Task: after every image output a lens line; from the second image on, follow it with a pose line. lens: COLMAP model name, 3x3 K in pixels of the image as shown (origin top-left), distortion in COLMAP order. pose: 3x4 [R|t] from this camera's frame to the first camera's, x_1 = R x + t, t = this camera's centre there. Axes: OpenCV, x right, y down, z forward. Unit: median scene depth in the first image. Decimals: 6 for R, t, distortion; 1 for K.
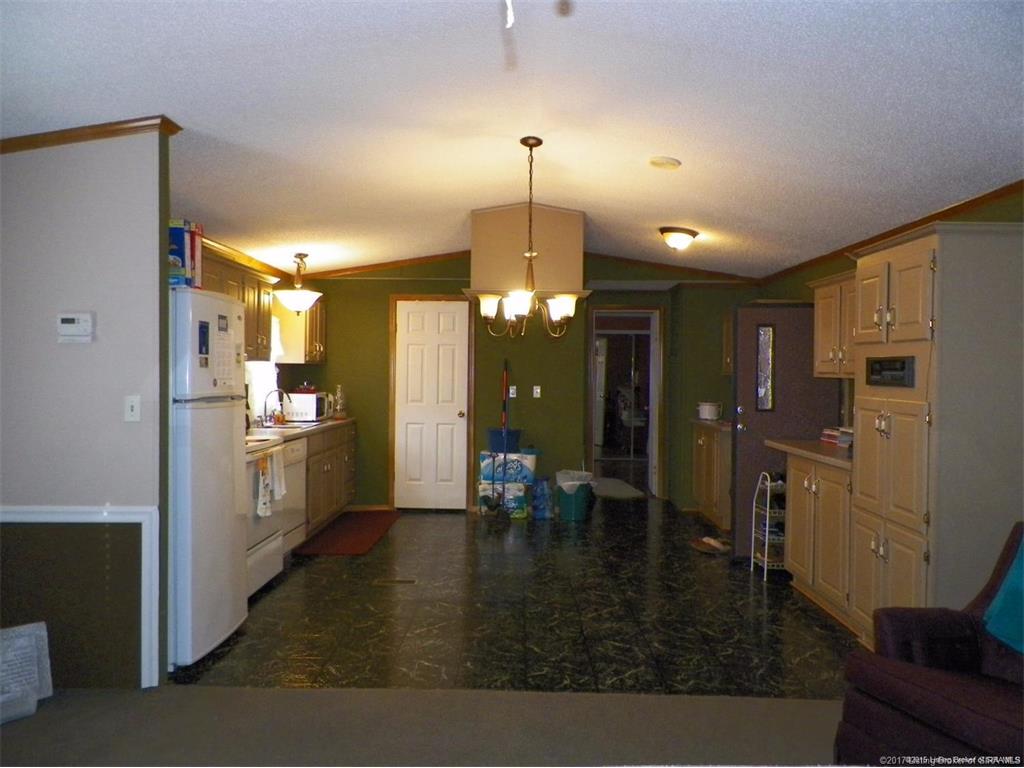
lens RADIAL K [[759.5, 0, 512.0], [0, 759.5, 380.7], [0, 0, 1]] dist [0.011681, 0.000494]
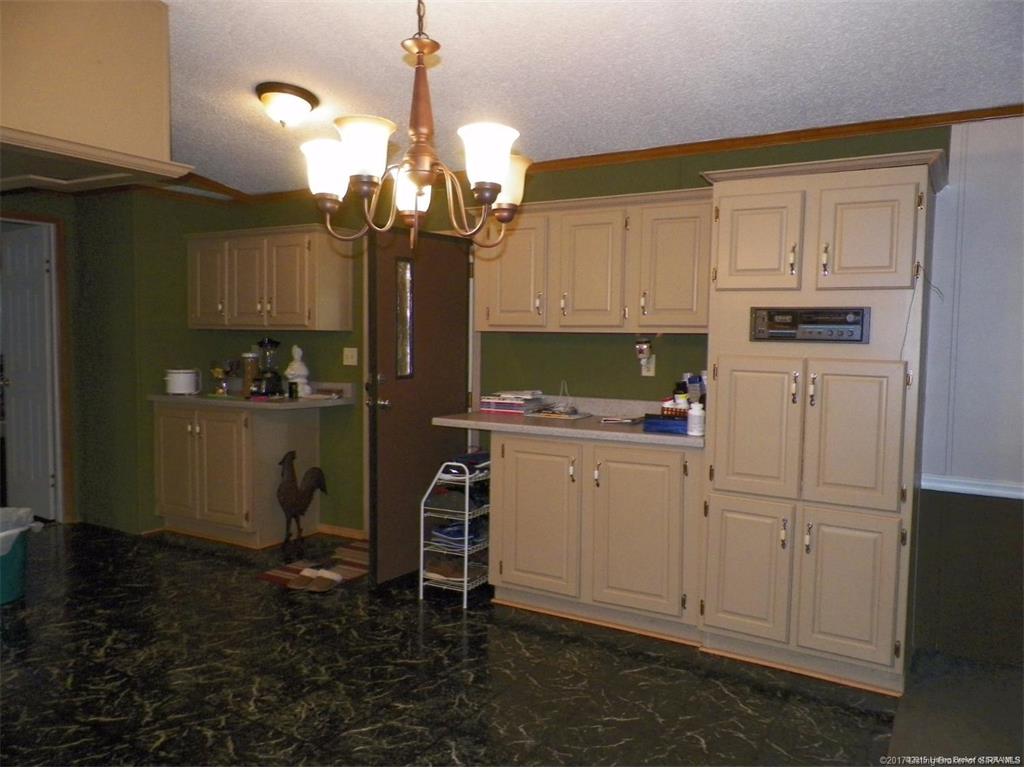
lens RADIAL K [[759.5, 0, 506.7], [0, 759.5, 382.2], [0, 0, 1]] dist [0.011681, 0.000494]
pose [[0.498049, -0.060881, 0.865009, -0.220905], [0.005731, 0.997742, 0.066924, -0.003907], [-0.867130, -0.028374, 0.497273, 0.490421]]
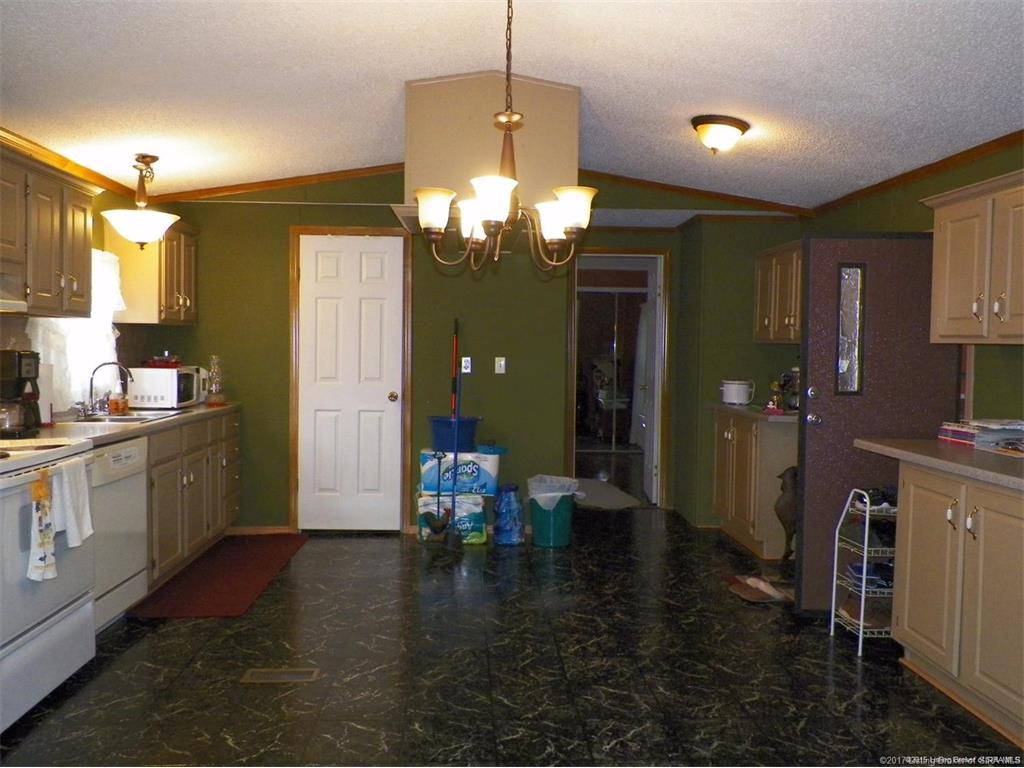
lens RADIAL K [[846.9, 0, 516.8], [0, 846.9, 380.0], [0, 0, 1]] dist [-0.001747, 0.002660]
pose [[0.997517, -0.000340, 0.070419, -0.008924], [-0.001870, 0.999508, 0.031324, 0.004014], [-0.070395, -0.031378, 0.997026, 0.248361]]
